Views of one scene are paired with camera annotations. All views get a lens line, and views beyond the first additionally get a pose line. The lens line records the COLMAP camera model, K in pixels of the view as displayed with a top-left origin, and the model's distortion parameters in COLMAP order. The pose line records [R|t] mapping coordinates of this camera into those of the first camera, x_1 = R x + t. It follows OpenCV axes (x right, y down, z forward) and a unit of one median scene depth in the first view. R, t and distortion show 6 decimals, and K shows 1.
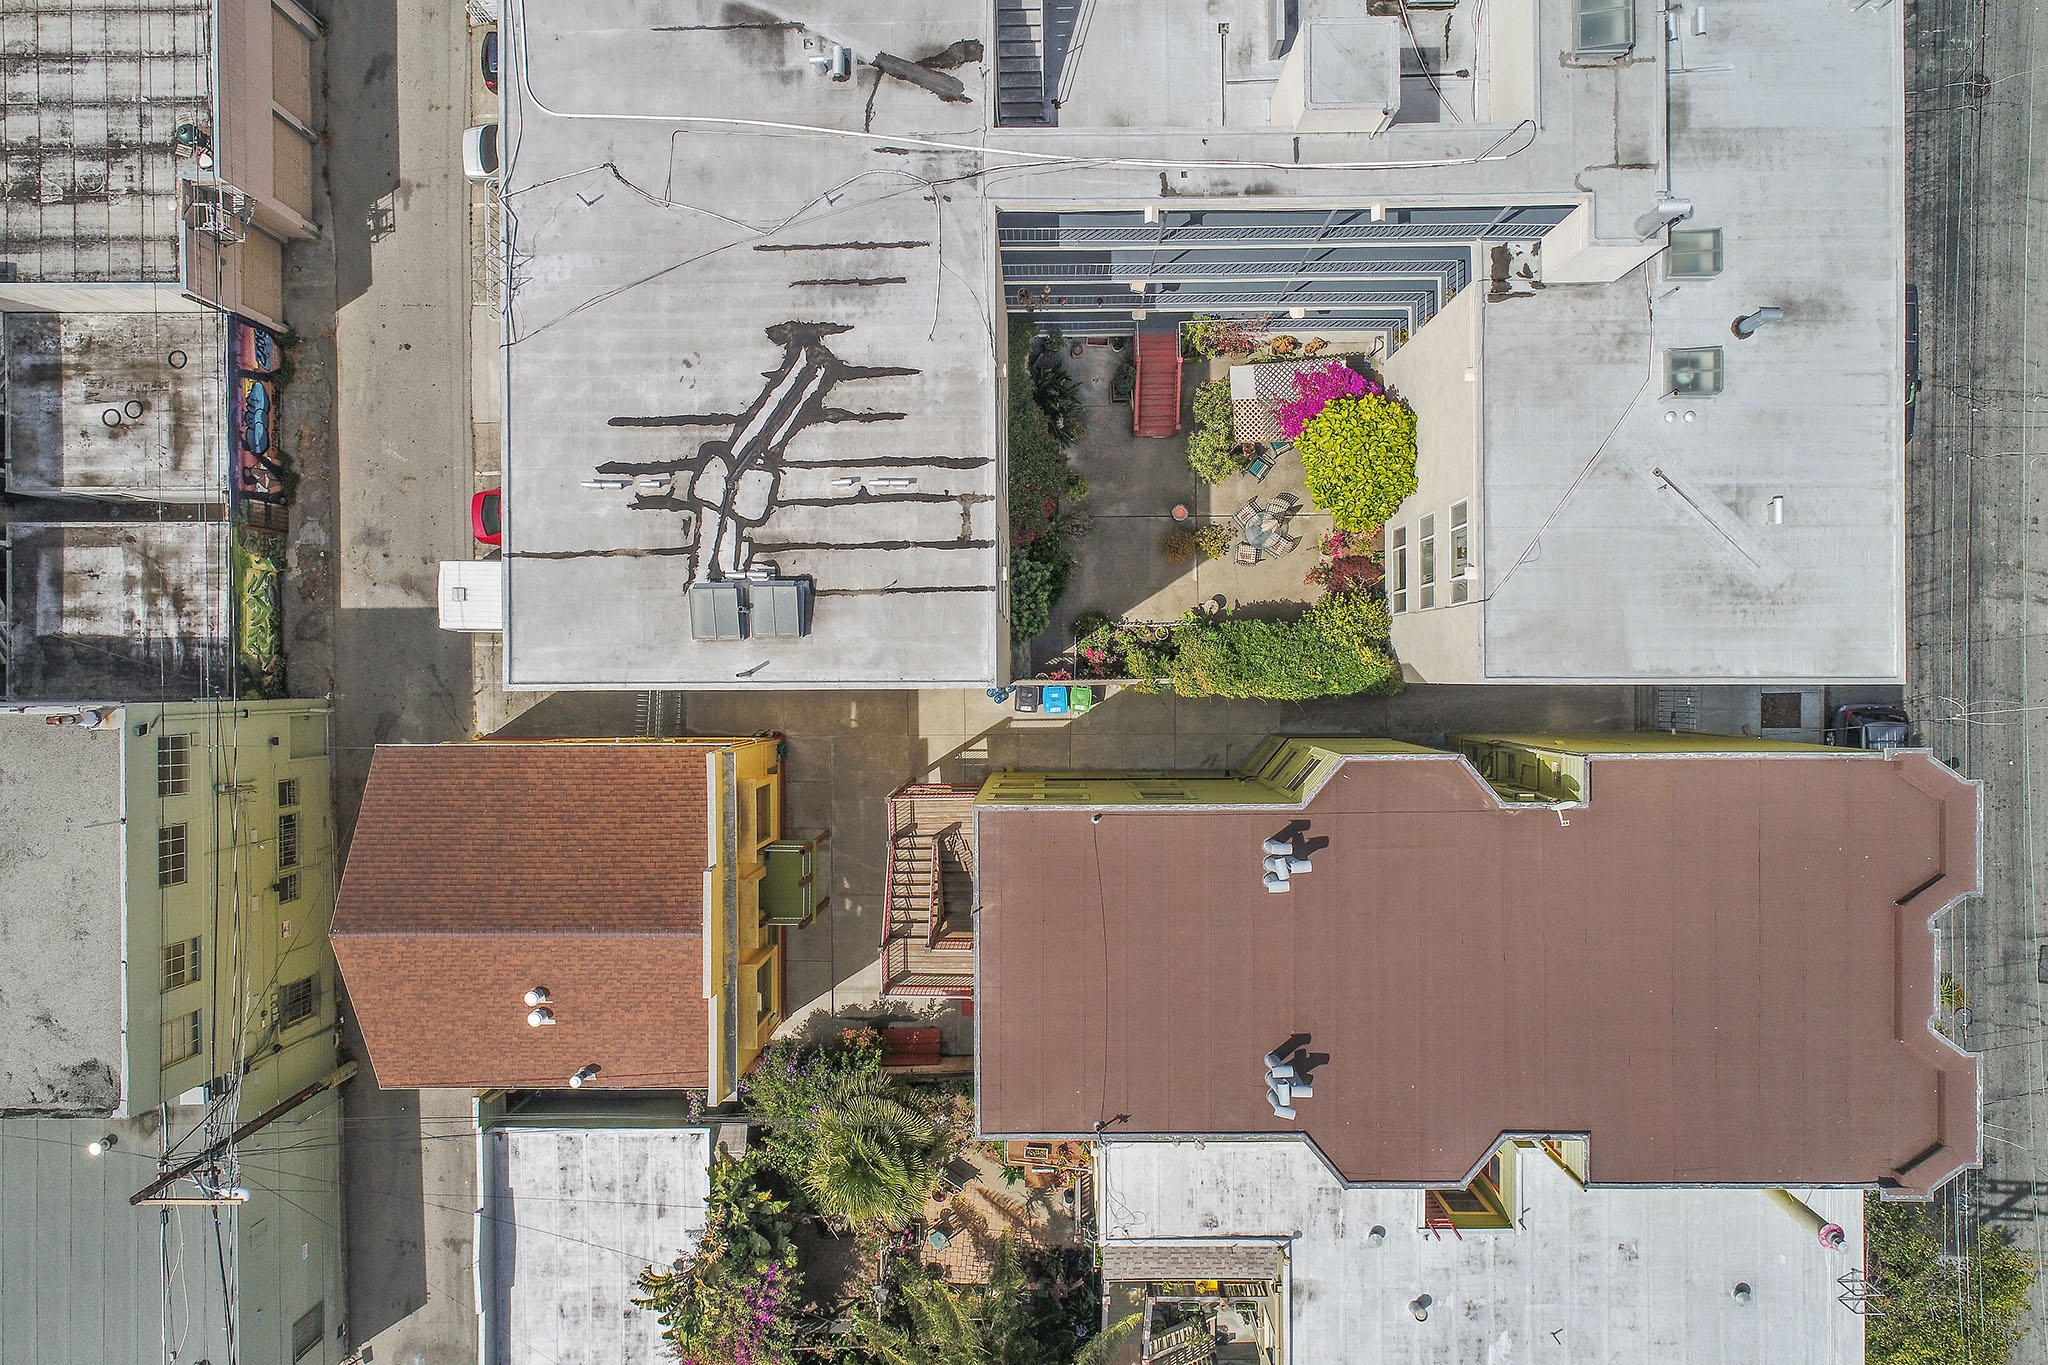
lens RADIAL K [[1416.3, 0, 1024.6], [0, 1416.3, 682.9], [0, 0, 1]] dist [-0.006269, 0.005185]
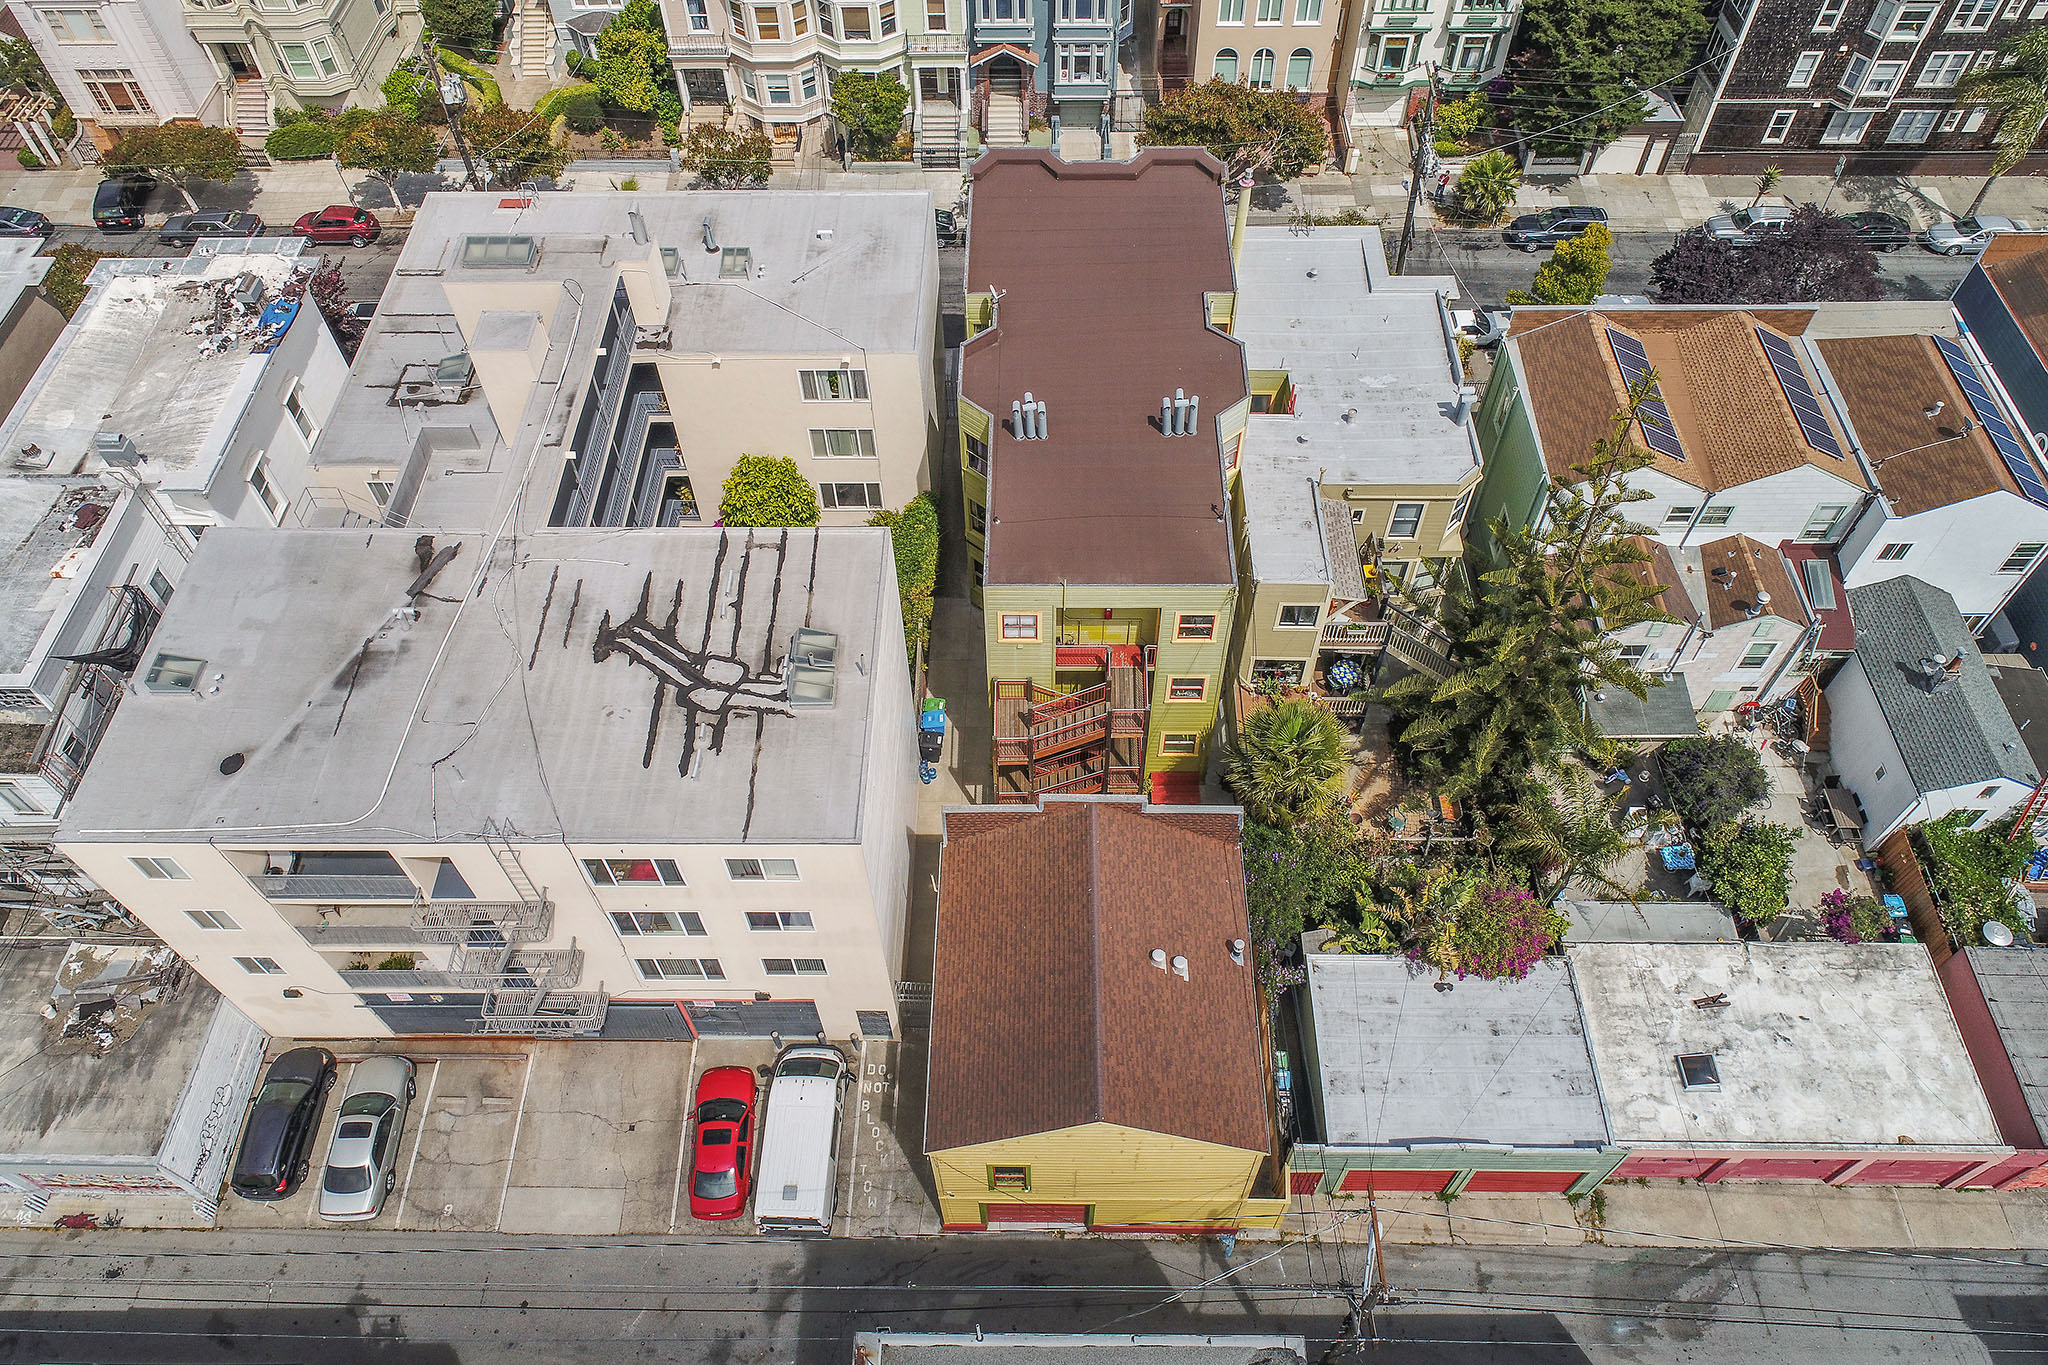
lens RADIAL K [[1416.3, 0, 1021.4], [0, 1416.3, 679.3], [0, 0, 1]] dist [-0.006269, 0.005185]
pose [[0.018588, -0.792398, 0.609722, -0.961561], [0.999628, 0.002543, -0.027170, 0.166981], [0.019979, 0.610000, 0.792150, 0.009513]]
